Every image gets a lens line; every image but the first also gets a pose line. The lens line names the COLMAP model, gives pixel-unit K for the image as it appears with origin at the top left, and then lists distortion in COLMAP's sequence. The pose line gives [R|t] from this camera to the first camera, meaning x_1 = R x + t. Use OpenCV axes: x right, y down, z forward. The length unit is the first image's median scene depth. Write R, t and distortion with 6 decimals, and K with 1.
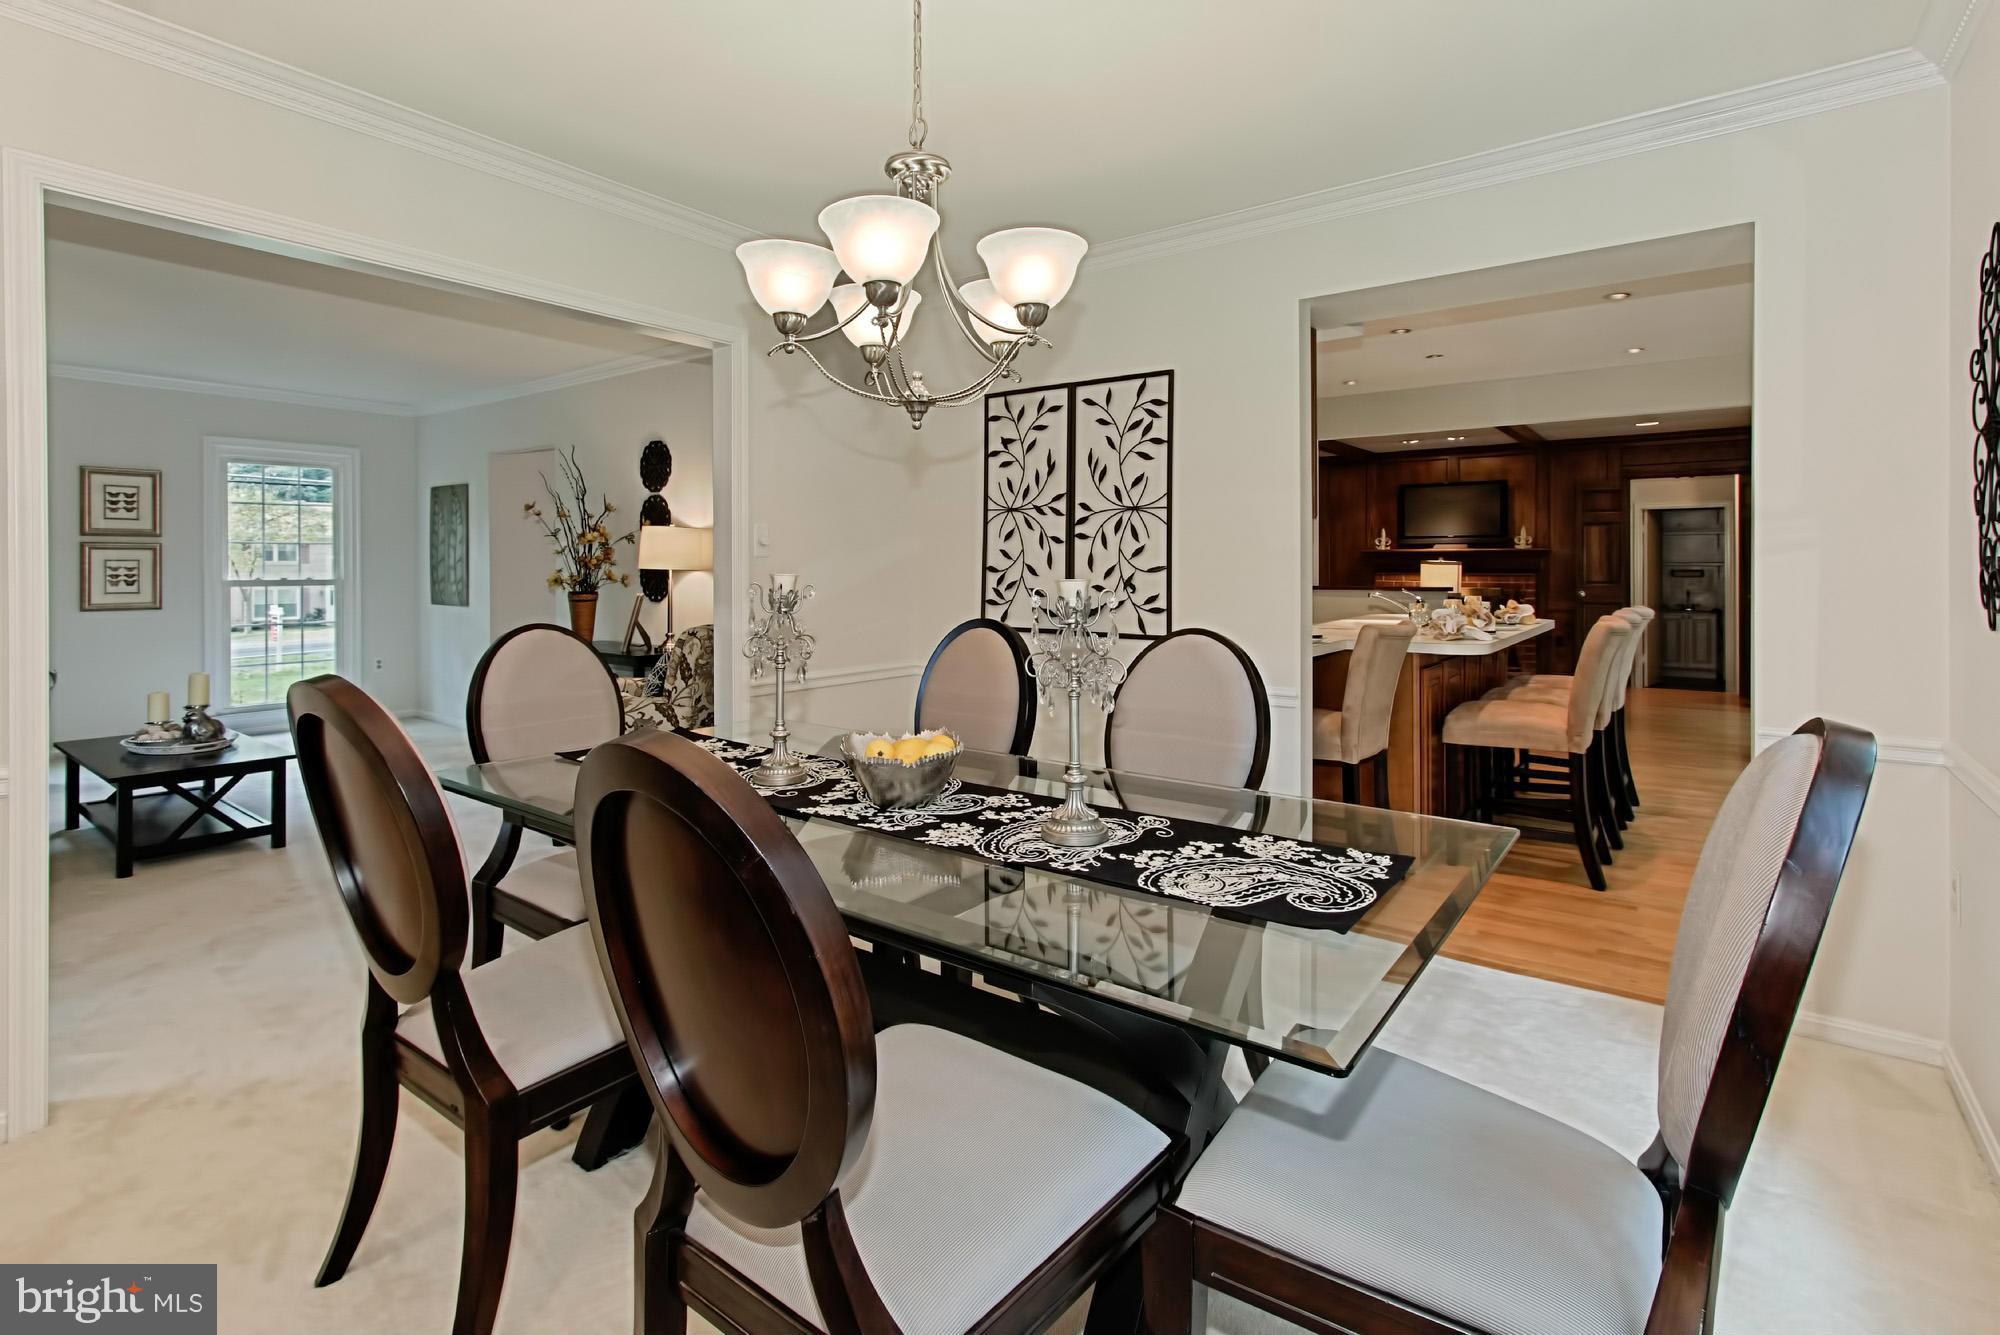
lens RADIAL K [[961.1, 0, 999.9], [0, 961.1, 633.8], [0, 0, 1]] dist [0.023159, 0.013139]
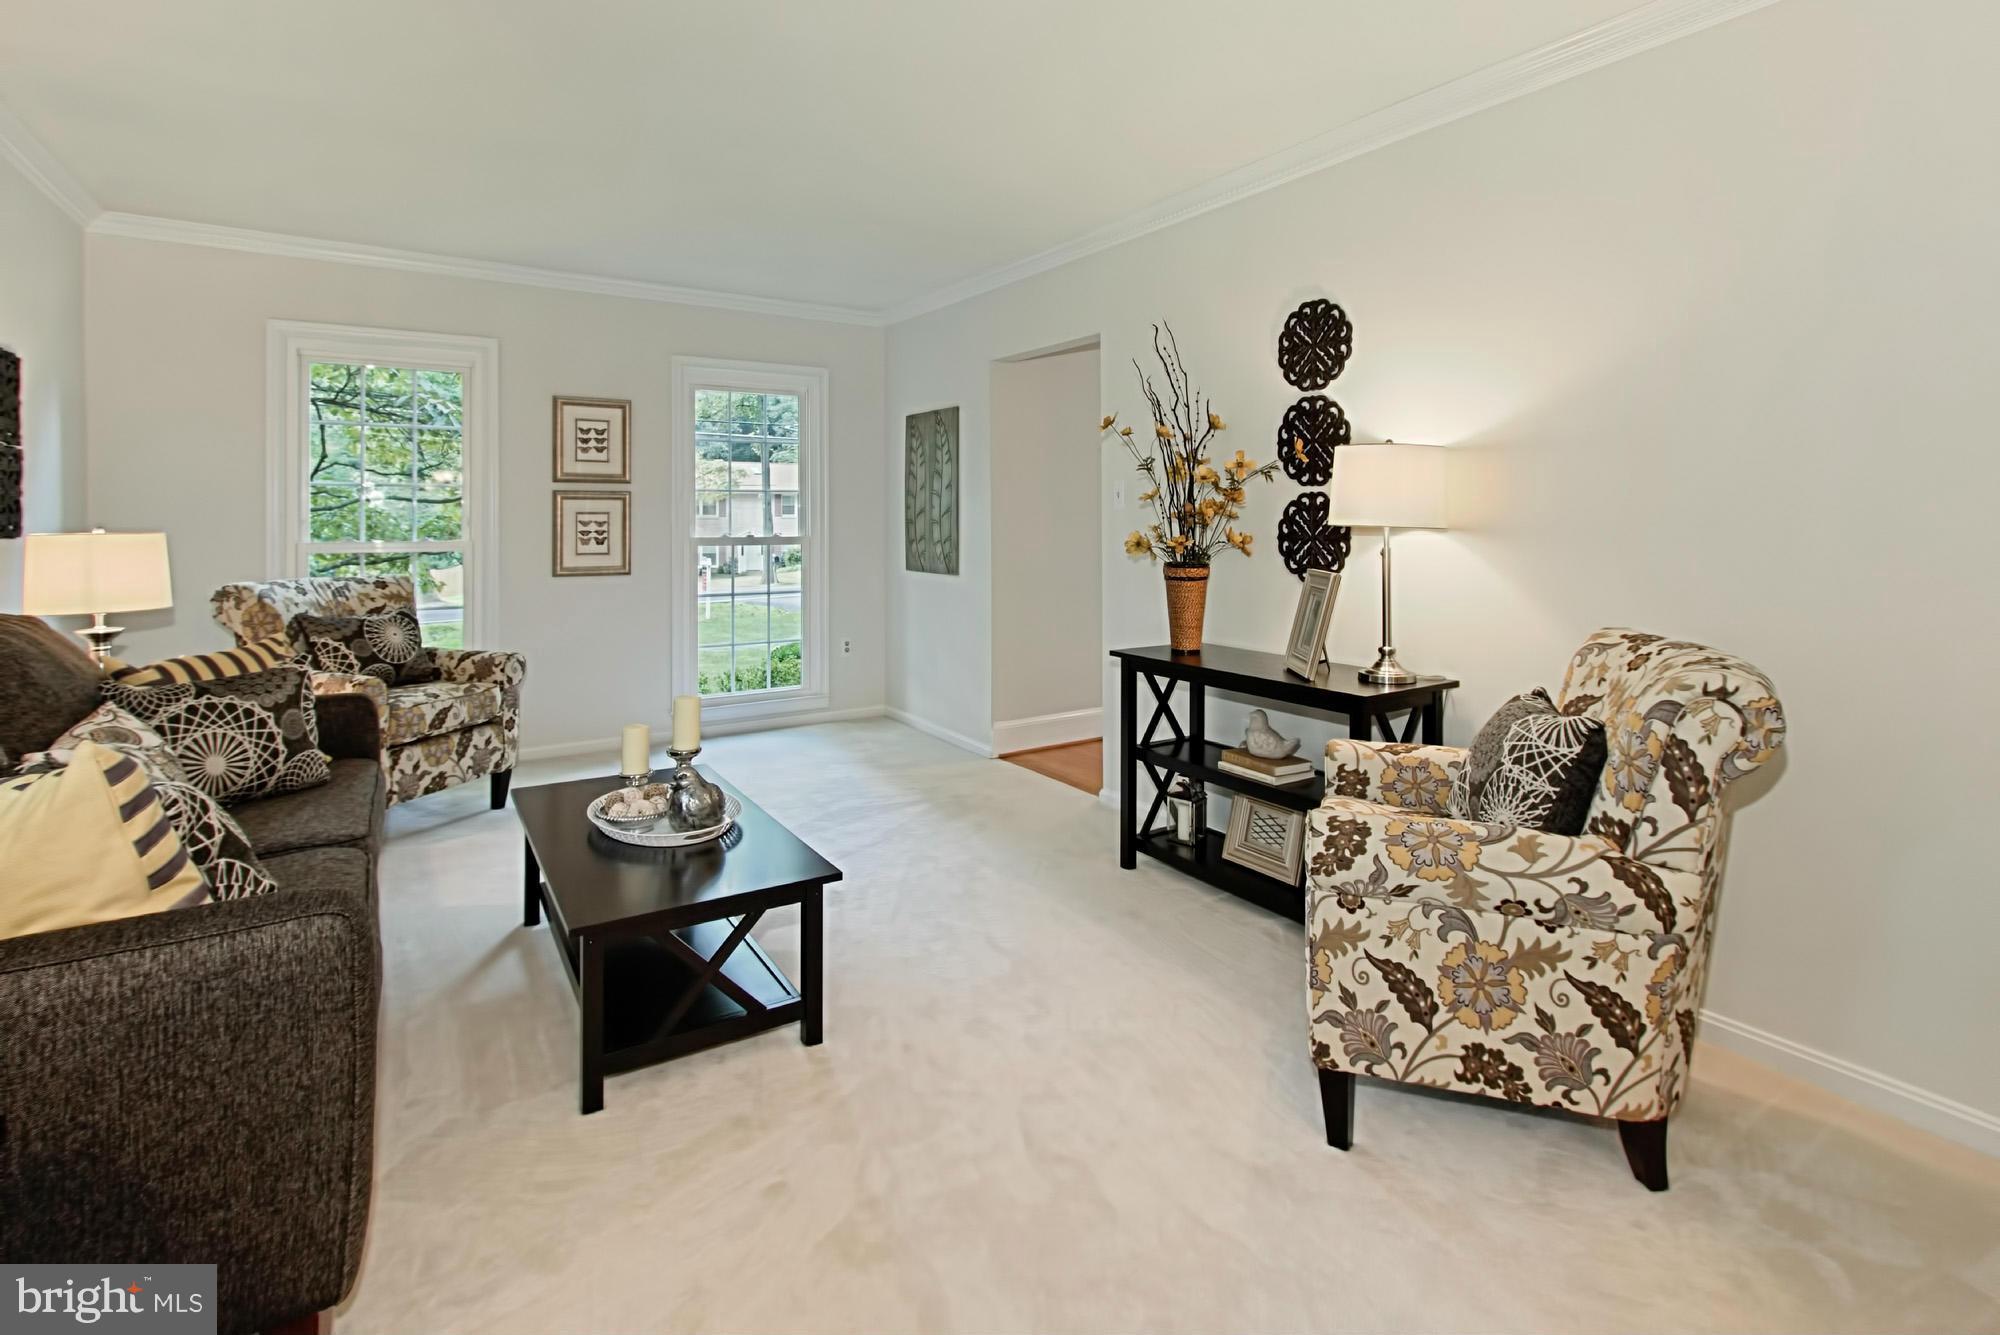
lens RADIAL K [[961.1, 0, 999.9], [0, 961.1, 633.8], [0, 0, 1]] dist [0.023159, 0.013139]
pose [[0.945760, 0.040072, -0.322386, -0.328512], [-0.024529, 0.998339, 0.052131, -0.026089], [0.323939, -0.041395, 0.945172, 0.371507]]
